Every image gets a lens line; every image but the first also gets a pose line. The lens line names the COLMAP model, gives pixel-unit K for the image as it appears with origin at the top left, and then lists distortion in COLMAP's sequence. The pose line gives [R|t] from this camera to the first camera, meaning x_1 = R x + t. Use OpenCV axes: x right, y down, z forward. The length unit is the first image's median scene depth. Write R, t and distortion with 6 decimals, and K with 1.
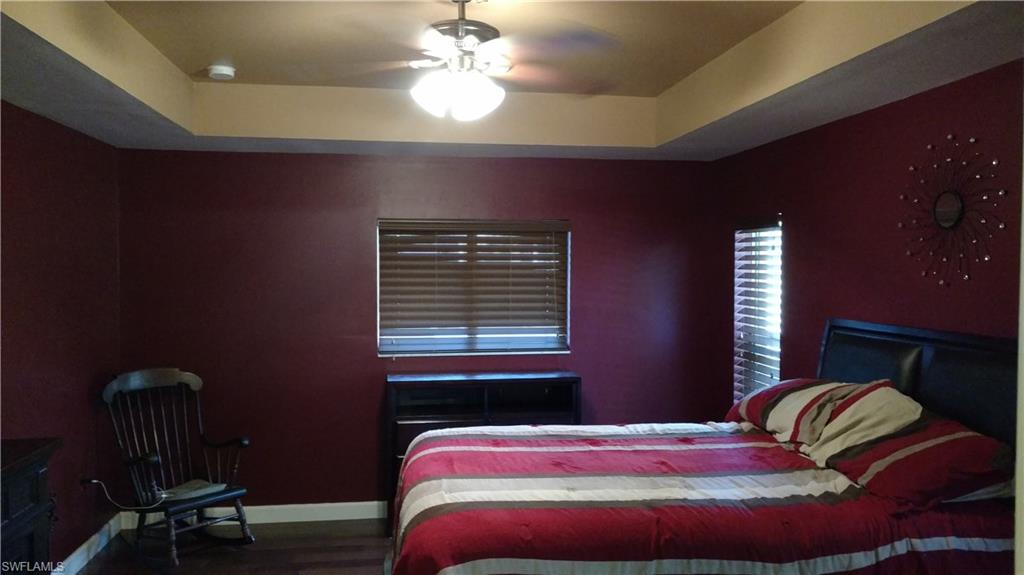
lens RADIAL K [[807.4, 0, 512.0], [0, 807.4, 287.5], [0, 0, 1]] dist [0.058639, -0.126878]
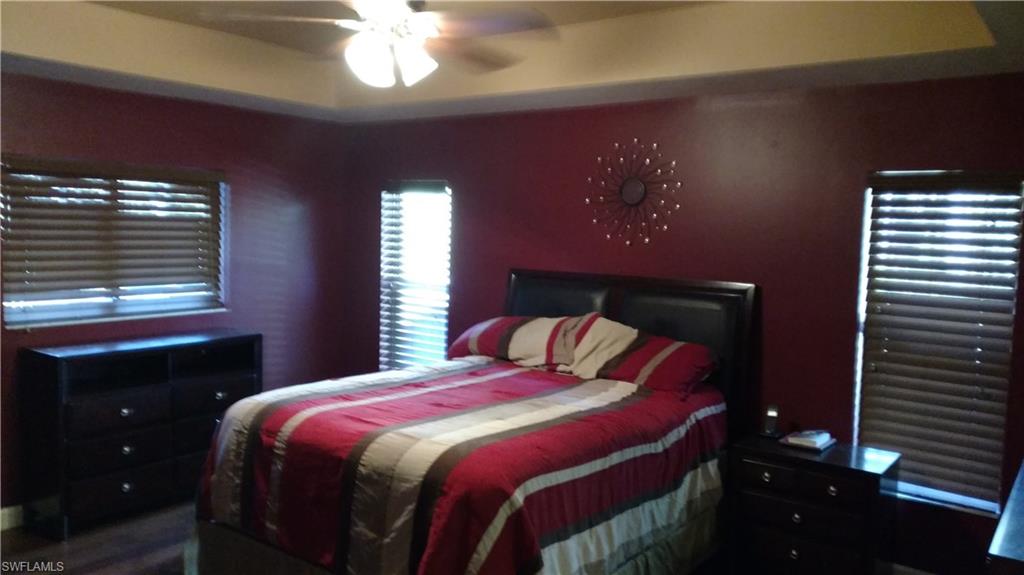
lens RADIAL K [[826.5, 0, 494.6], [0, 826.5, 287.2], [0, 0, 1]] dist [0.100886, -0.154006]
pose [[0.700702, -0.043055, 0.712154, -0.633192], [-0.005822, 0.997799, 0.066053, -0.020865], [-0.713431, -0.050430, 0.698909, 0.129252]]
